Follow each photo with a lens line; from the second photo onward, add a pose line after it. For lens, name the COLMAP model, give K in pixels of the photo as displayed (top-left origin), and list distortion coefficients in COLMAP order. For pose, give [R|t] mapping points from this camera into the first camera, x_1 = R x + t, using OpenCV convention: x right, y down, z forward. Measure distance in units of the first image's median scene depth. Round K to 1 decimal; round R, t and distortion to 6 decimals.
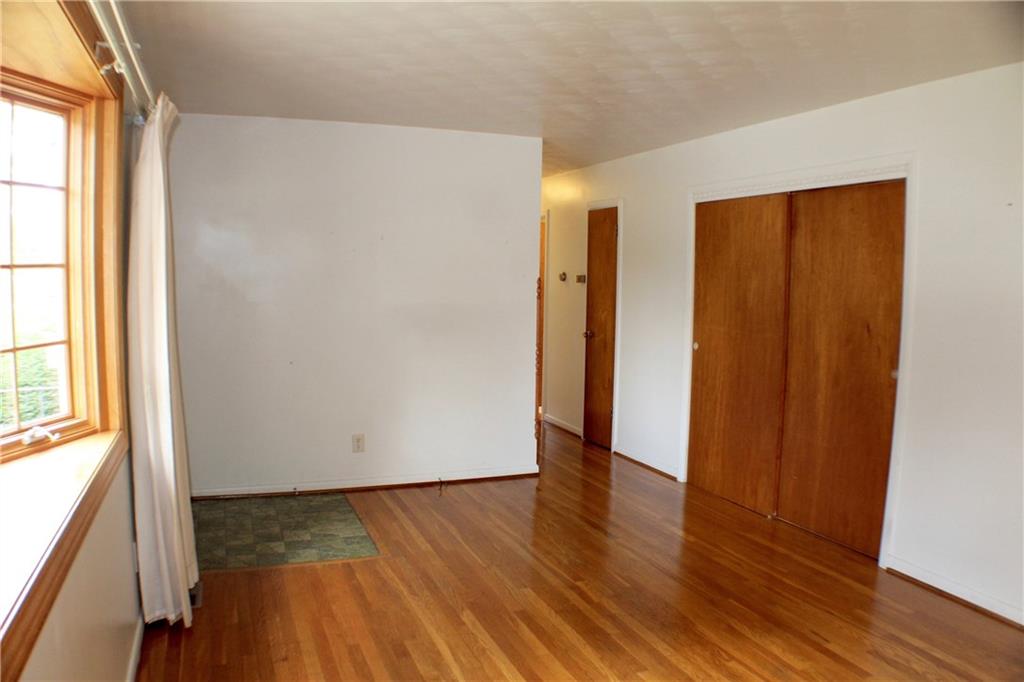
lens RADIAL K [[746.8, 0, 469.8], [0, 746.8, 334.6], [0, 0, 1]] dist [-0.217231, 0.073013]
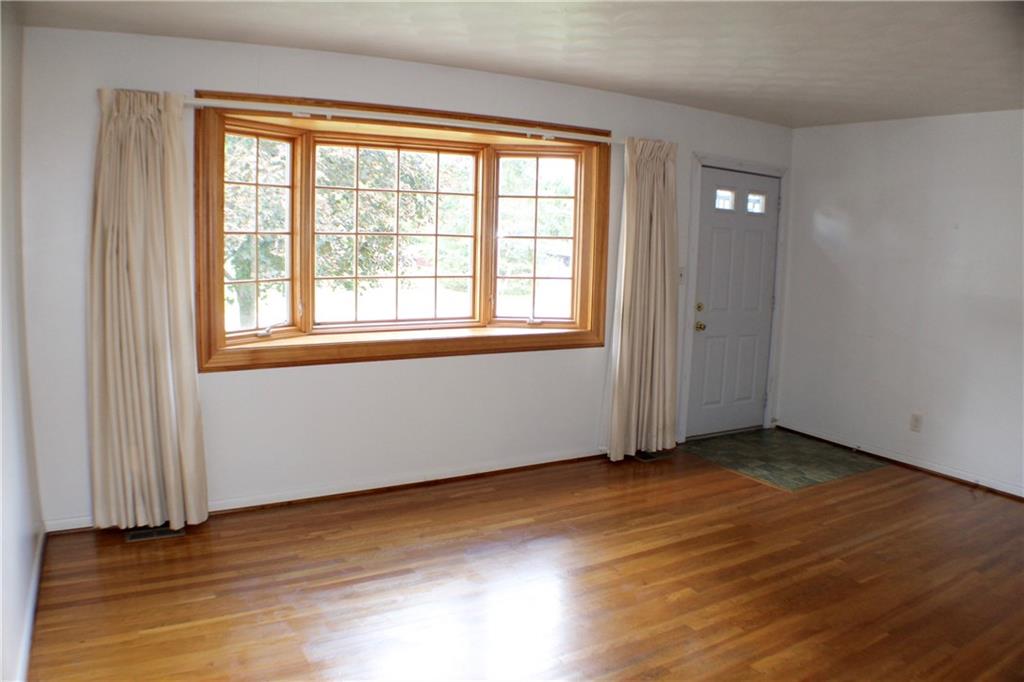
lens RADIAL K [[746.8, 0, 514.4], [0, 746.8, 336.8], [0, 0, 1]] dist [-0.217231, 0.073013]
pose [[0.185407, 0.125112, -0.974665, 0.967834], [-0.113132, 0.987984, 0.105301, -0.019508], [0.976128, 0.090743, 0.197333, 0.327471]]
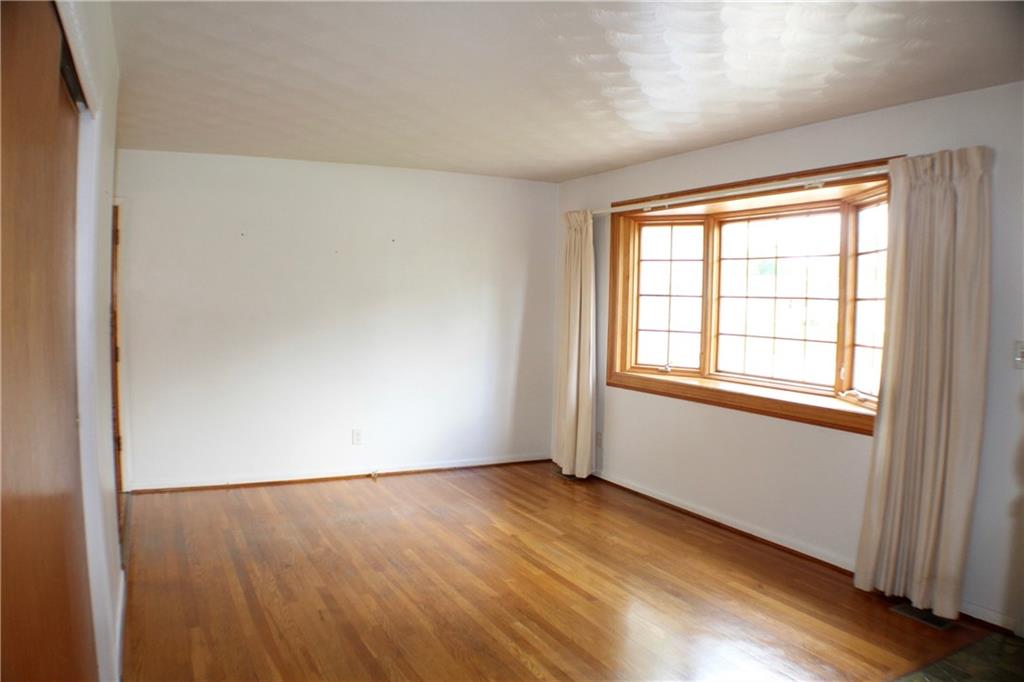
lens RADIAL K [[746.8, 0, 505.7], [0, 746.8, 338.2], [0, 0, 1]] dist [-0.217231, 0.073013]
pose [[-0.992225, -0.028374, -0.121179, 0.300054], [-0.045167, 0.989378, 0.138167, -0.128148], [0.115972, 0.142566, -0.982968, 1.674642]]
